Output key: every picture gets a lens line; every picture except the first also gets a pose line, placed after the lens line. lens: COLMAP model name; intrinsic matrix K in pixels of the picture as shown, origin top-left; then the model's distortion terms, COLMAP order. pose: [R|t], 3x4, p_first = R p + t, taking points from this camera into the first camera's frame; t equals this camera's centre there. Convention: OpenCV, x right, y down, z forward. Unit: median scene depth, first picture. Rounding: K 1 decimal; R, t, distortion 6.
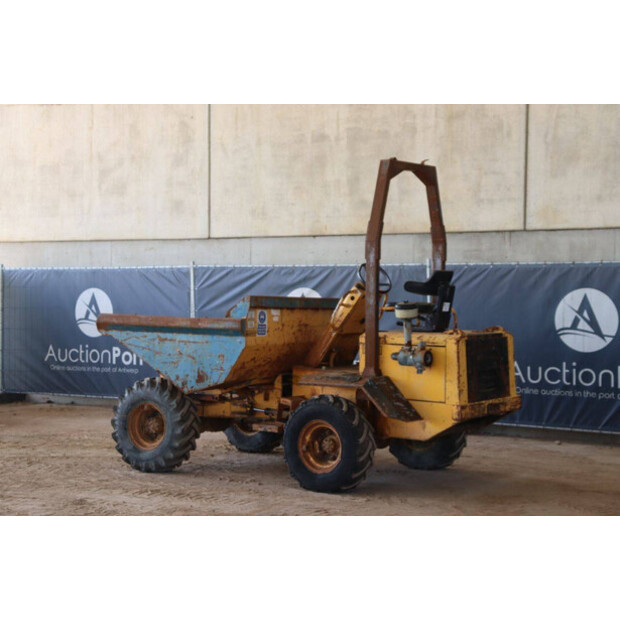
lens RADIAL K [[1206.3, 0, 315.2], [0, 1206.3, 313.1], [0, 0, 1]] dist [0.298561, 0.000000]
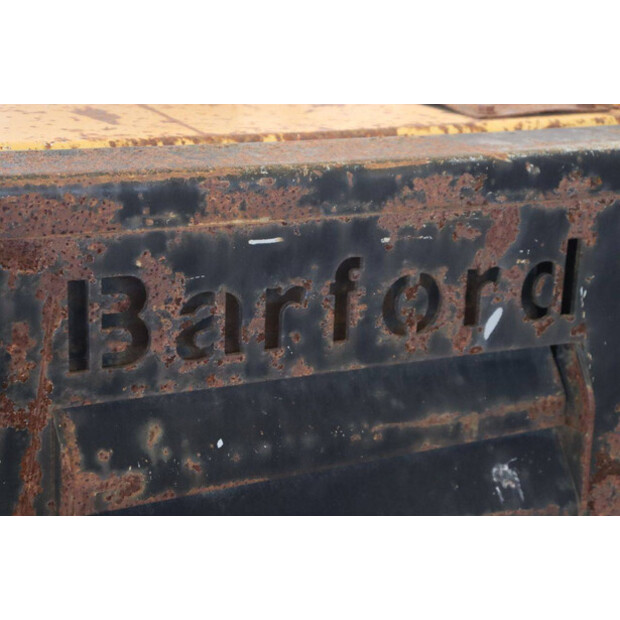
lens RADIAL K [[1453.2, 0, 308.5], [0, 1453.2, 311.0], [0, 0, 1]] dist [0.391566, 0.000000]
pose [[0.881708, 0.167884, -0.440915, 0.136445], [-0.051521, 0.963220, 0.263730, 0.000260], [0.468974, -0.209817, 0.857928, 0.675637]]
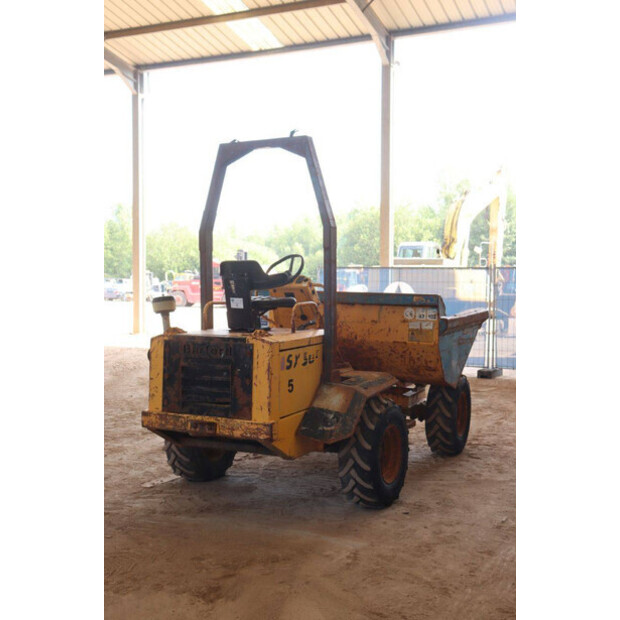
lens RADIAL K [[822.9, 0, 316.4], [0, 822.9, 308.5], [0, 0, 1]] dist [-0.019765, 0.000000]
pose [[0.120235, 0.033535, -0.992179, 0.522915], [-0.026484, 0.999182, 0.030562, -0.015698], [0.992392, 0.022602, 0.121025, 0.745027]]
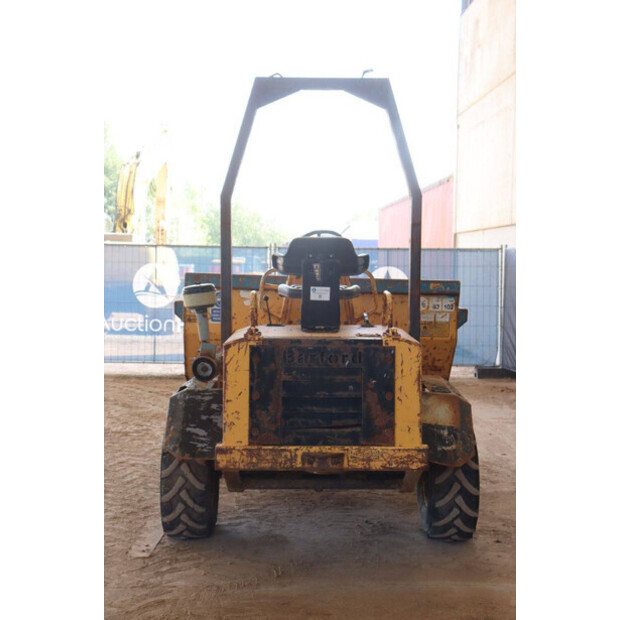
lens RADIAL K [[966.0, 0, 325.3], [0, 966.0, 313.7], [0, 0, 1]] dist [0.137228, 0.000000]
pose [[0.590205, 0.047045, -0.805881, 0.398749], [-0.028185, 0.998893, 0.037670, -0.010740], [0.806761, 0.000481, 0.590878, 0.526368]]
